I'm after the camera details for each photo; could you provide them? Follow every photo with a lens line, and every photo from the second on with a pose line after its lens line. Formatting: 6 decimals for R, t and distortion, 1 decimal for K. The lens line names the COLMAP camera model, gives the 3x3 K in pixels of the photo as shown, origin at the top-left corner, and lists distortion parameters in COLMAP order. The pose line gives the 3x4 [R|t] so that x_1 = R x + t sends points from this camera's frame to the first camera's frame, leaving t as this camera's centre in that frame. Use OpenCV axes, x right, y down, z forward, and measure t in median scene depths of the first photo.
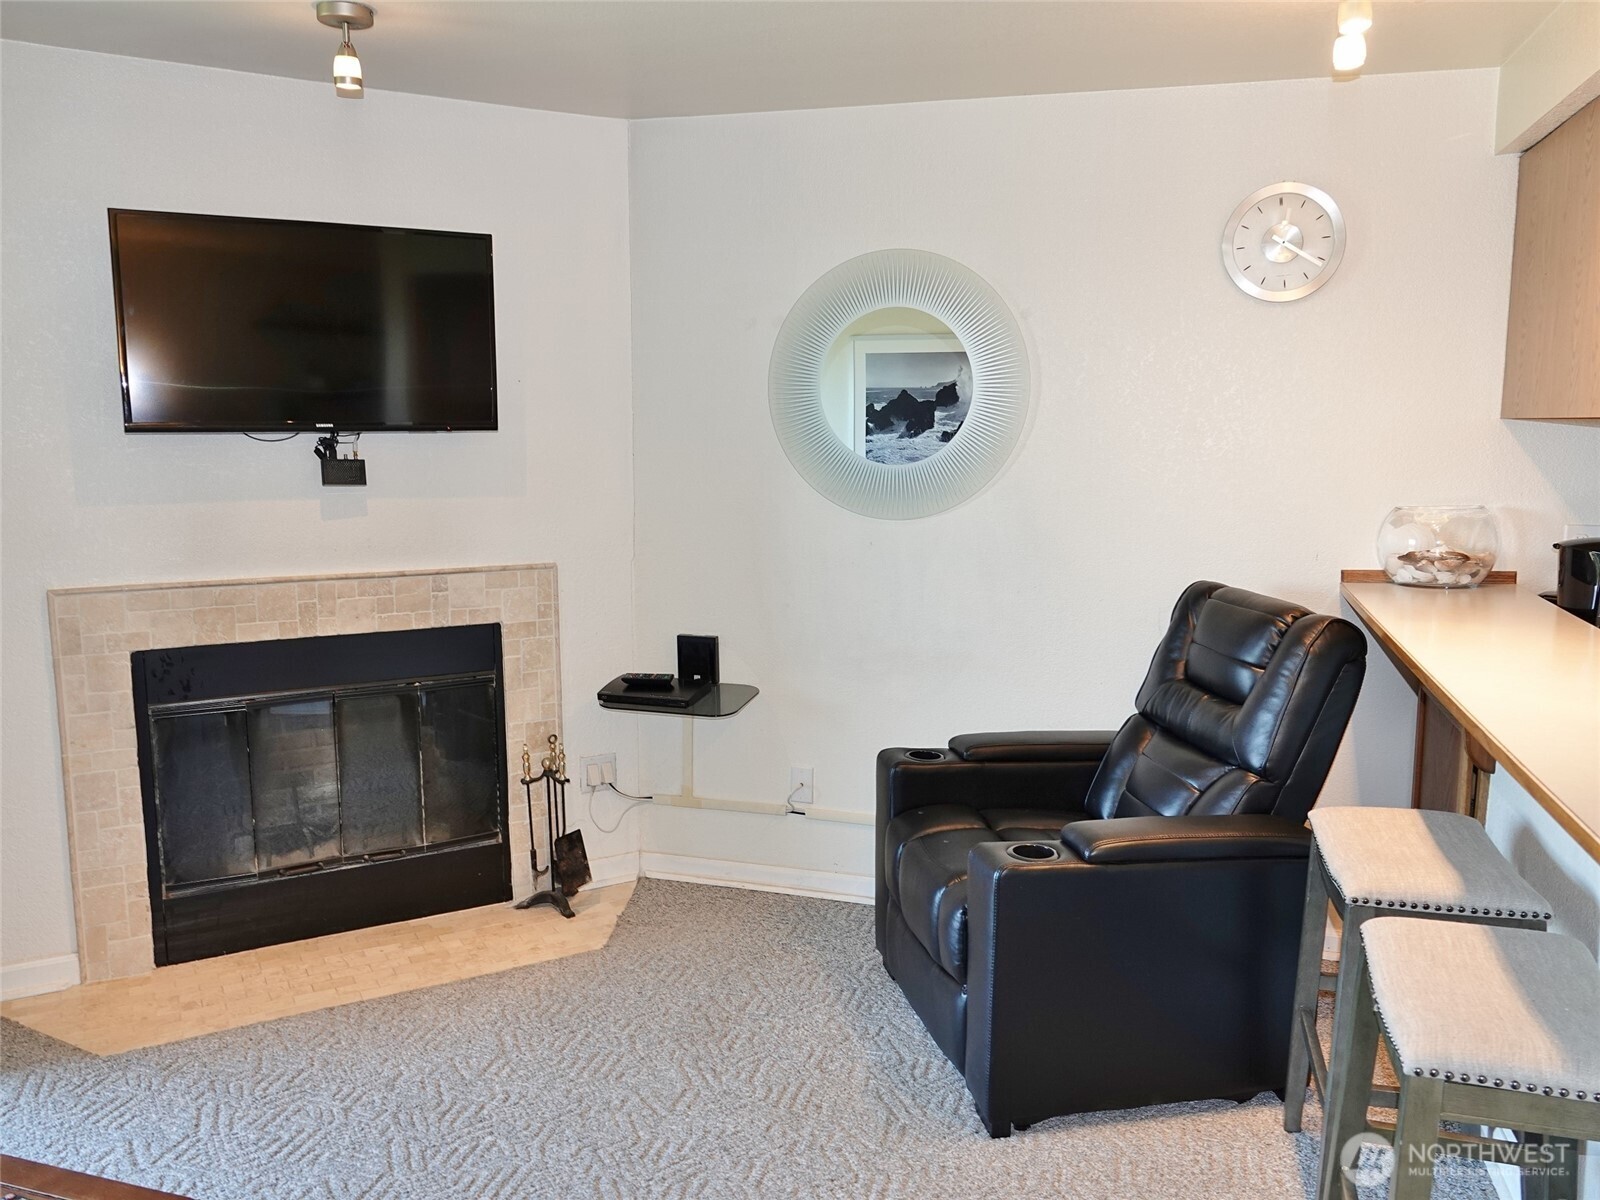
lens RADIAL K [[1251.1, 0, 801.0], [0, 1251.1, 599.8], [0, 0, 1]] dist [0.010698, -0.002303]
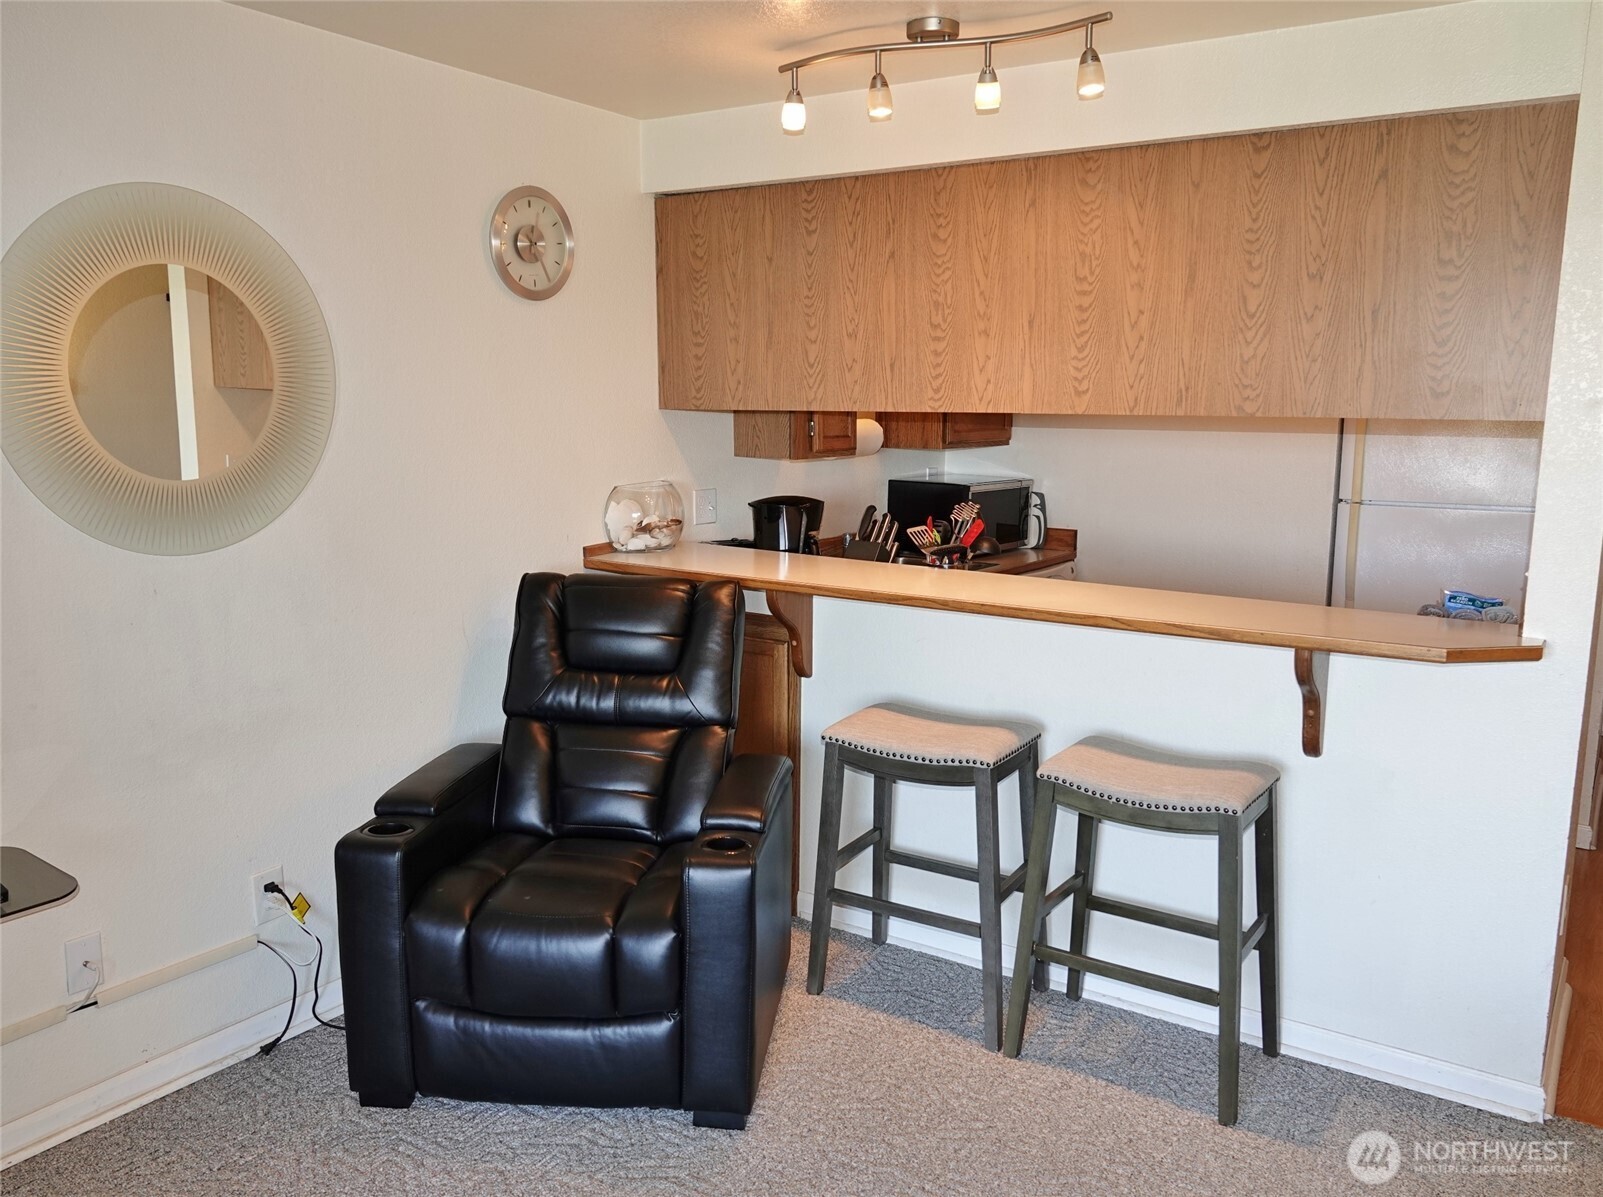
lens RADIAL K [[1253.4, 0, 809.6], [0, 1253.4, 600.4], [0, 0, 1]] dist [0.010698, -0.002303]
pose [[0.308269, -0.156844, 0.938281, -0.573328], [0.143383, 0.982708, 0.117162, -0.080522], [-0.940432, 0.098416, 0.325427, 0.465126]]
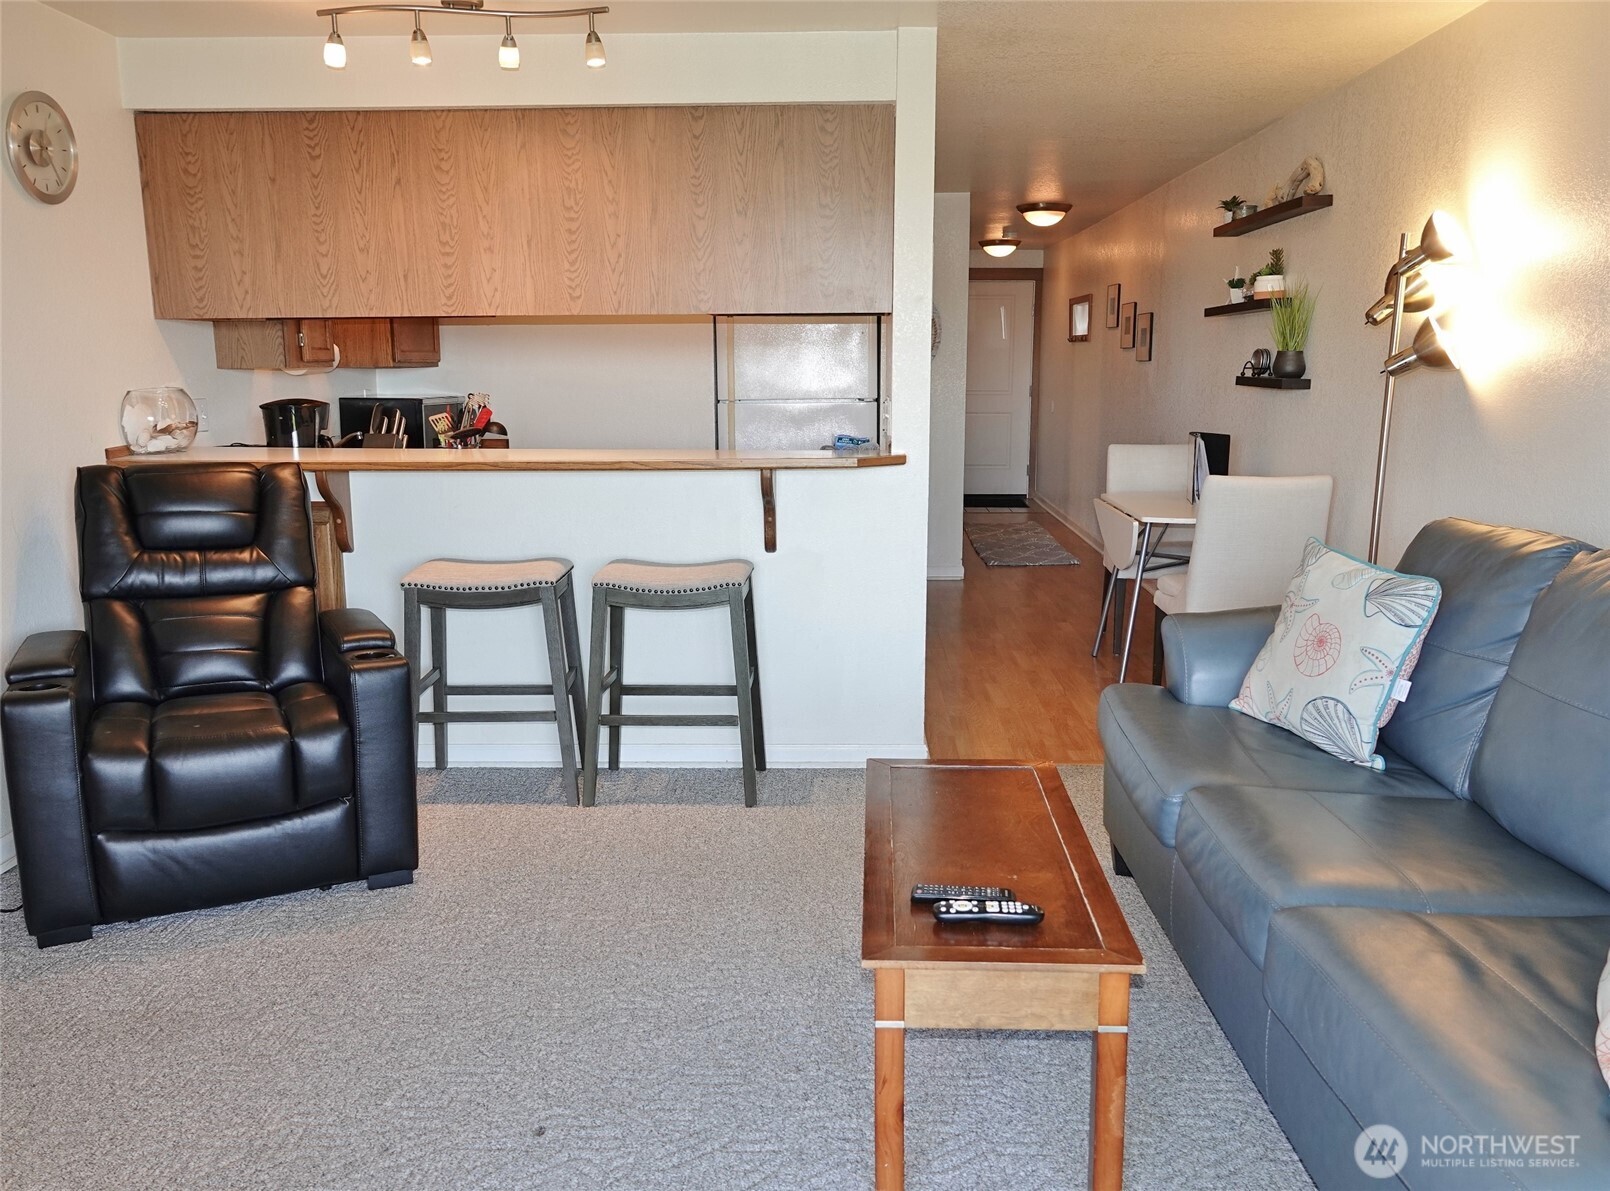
lens RADIAL K [[1258.9, 0, 798.3], [0, 1258.9, 594.2], [0, 0, 1]] dist [0.010698, -0.002303]
pose [[-0.230210, -0.179137, 0.956511, -0.871423], [0.156720, 0.963256, 0.218119, -0.049688], [-0.960439, 0.200117, -0.193677, 0.655015]]
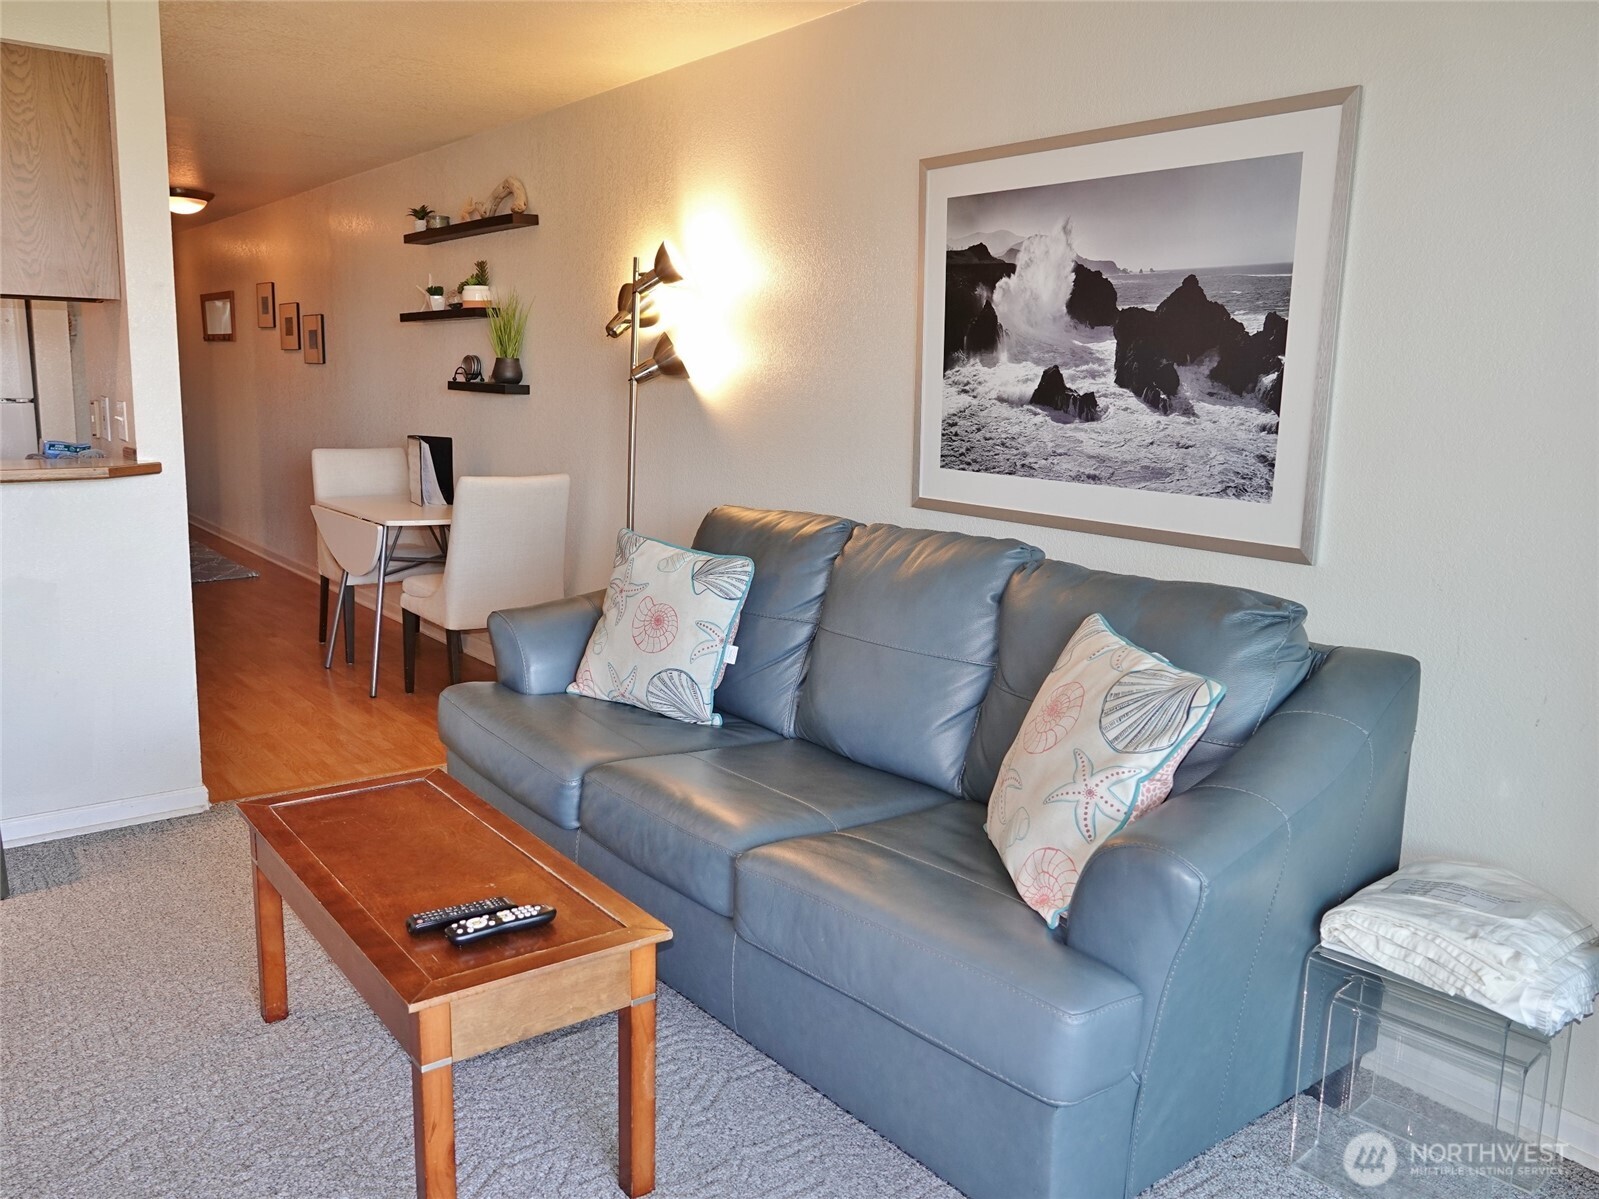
lens RADIAL K [[1250.3, 0, 774.0], [0, 1250.3, 600.3], [0, 0, 1]] dist [0.010698, -0.002303]
pose [[-0.788423, -0.129112, 0.601431, -0.777938], [0.072988, 0.951182, 0.299876, -0.067847], [-0.610788, 0.280327, -0.740510, 0.794579]]
